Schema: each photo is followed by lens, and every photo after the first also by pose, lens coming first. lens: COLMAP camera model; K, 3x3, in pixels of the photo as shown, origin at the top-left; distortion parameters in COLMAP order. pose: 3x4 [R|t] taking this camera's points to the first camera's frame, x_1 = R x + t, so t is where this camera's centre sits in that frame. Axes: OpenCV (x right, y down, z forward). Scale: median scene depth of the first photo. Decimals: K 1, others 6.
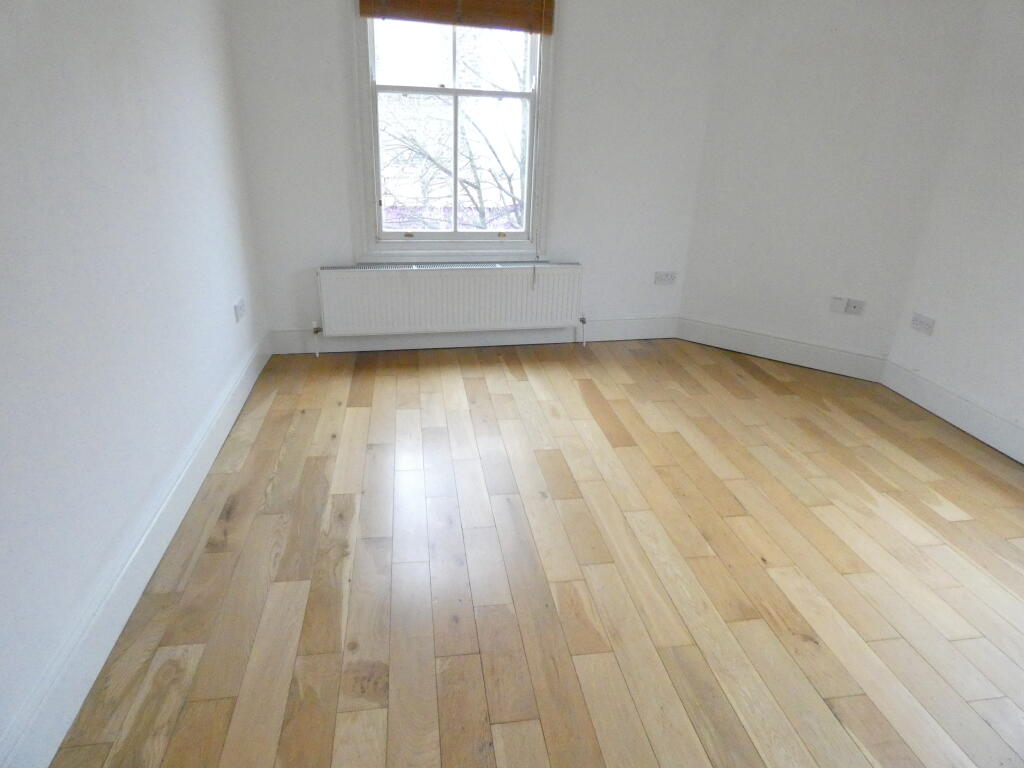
lens RADIAL K [[611.6, 0, 508.5], [0, 611.6, 385.6], [0, 0, 1]] dist [-0.008858, -0.001560]
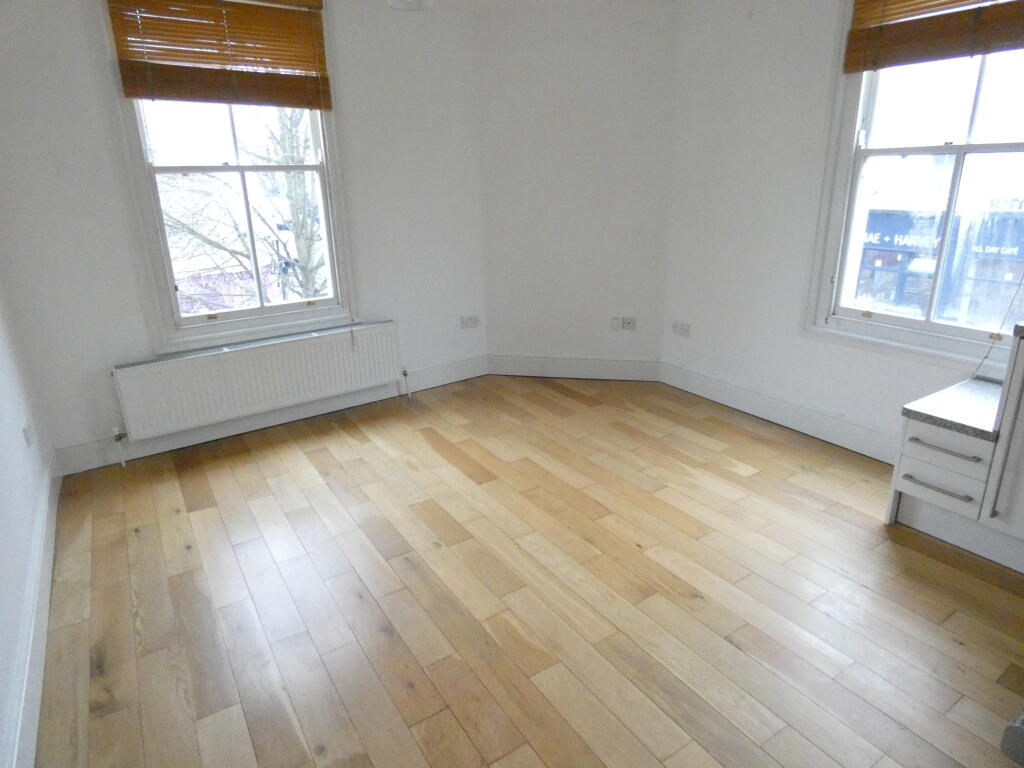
lens RADIAL K [[610.3, 0, 515.8], [0, 610.3, 382.6], [0, 0, 1]] dist [-0.005439, 0.001122]
pose [[0.909865, -0.179236, 0.374192, -0.125268], [0.206536, 0.977855, -0.033815, -0.022620], [-0.359844, 0.108051, 0.926735, -0.032095]]
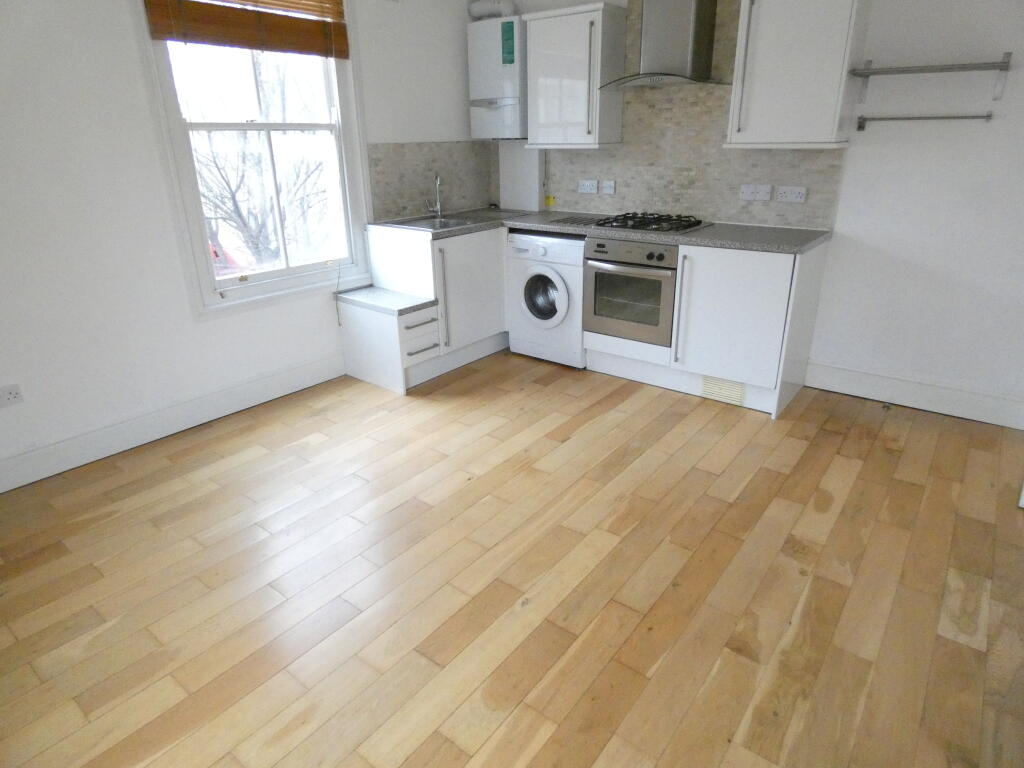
lens RADIAL K [[611.6, 0, 508.5], [0, 611.6, 385.6], [0, 0, 1]] dist [-0.008858, -0.001560]
pose [[-0.684453, -0.289809, 0.668981, -0.308659], [0.278549, 0.744031, 0.607312, -0.429771], [-0.673747, 0.602021, -0.428528, 0.931441]]
